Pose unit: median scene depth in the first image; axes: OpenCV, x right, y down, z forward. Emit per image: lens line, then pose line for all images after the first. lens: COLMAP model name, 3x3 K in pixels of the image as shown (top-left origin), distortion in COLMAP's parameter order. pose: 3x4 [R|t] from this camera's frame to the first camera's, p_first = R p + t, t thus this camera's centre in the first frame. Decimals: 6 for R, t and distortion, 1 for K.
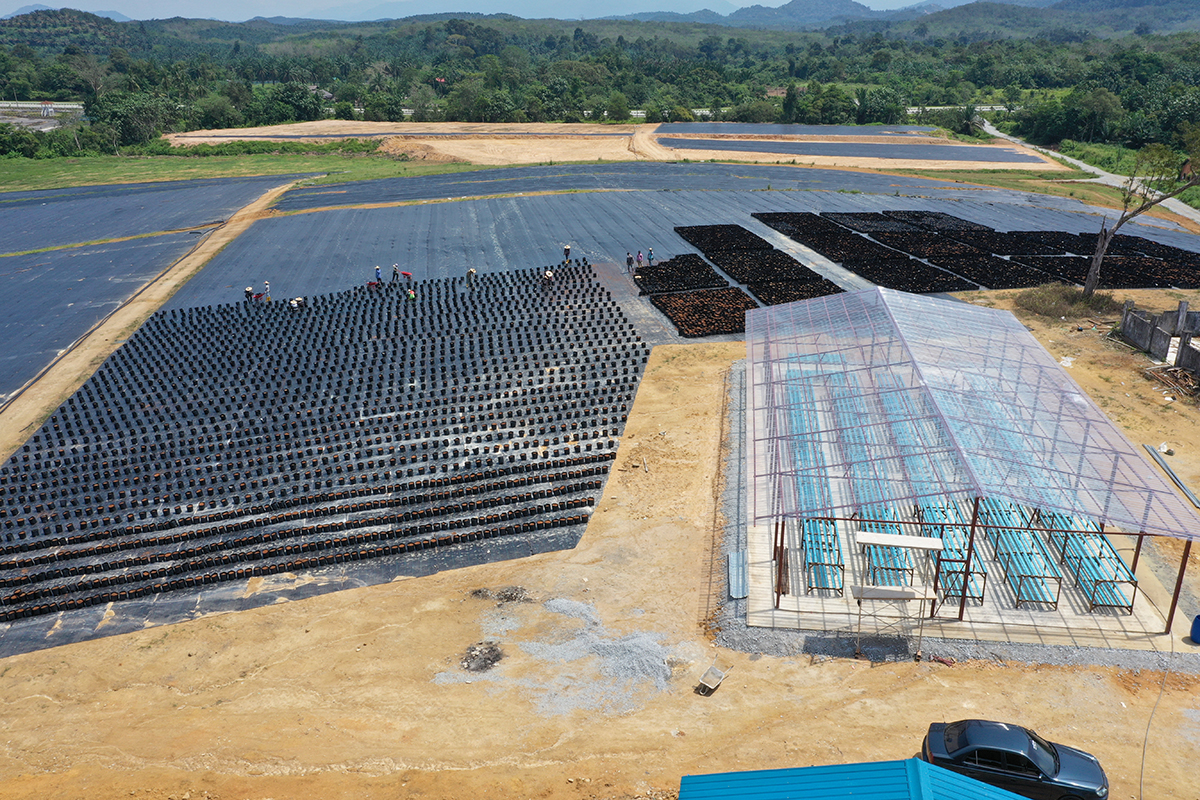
lens RADIAL K [[950.6, 0, 593.4], [0, 950.6, 369.8], [0, 0, 1]] dist [0.004819, -0.003017]
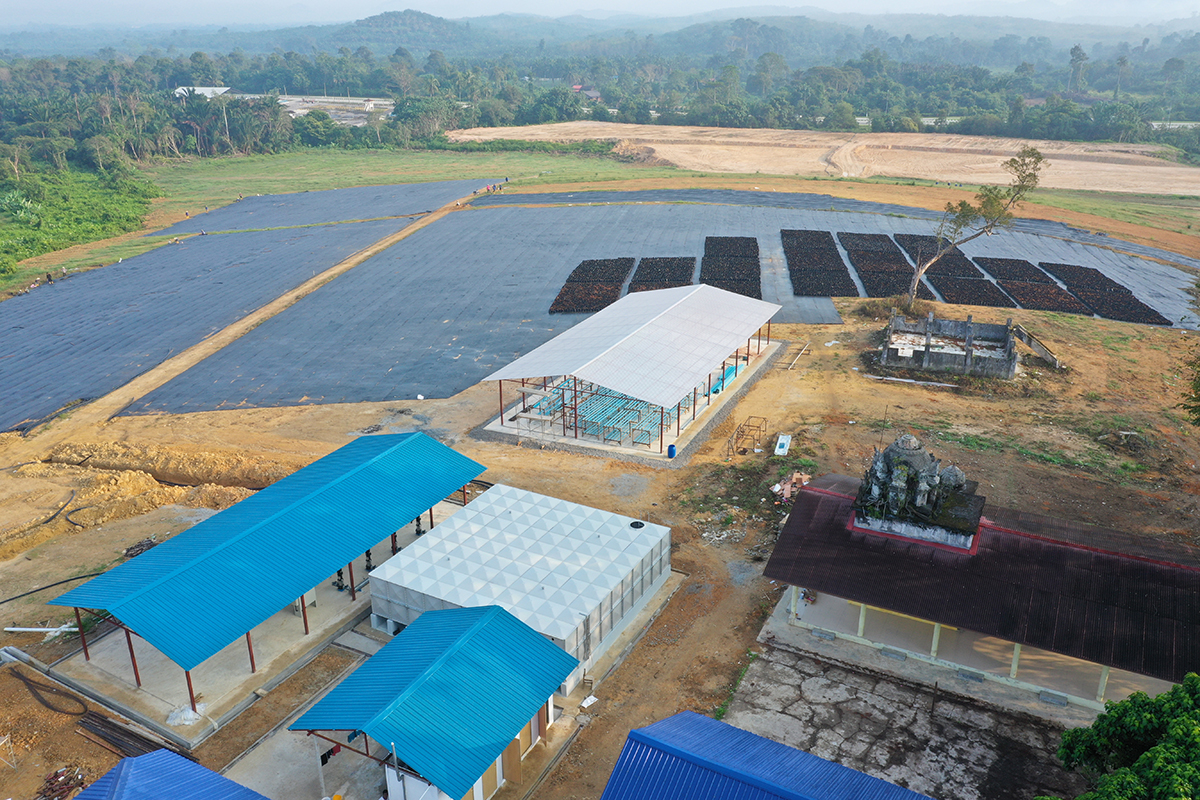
lens RADIAL K [[955.0, 0, 577.9], [0, 955.0, 404.7], [0, 0, 1]] dist [-0.005926, 0.004896]
pose [[0.945884, 0.114303, -0.303706, 0.113677], [-0.101040, 0.993126, 0.059088, 0.007407], [0.308372, -0.025204, 0.950932, -0.105854]]
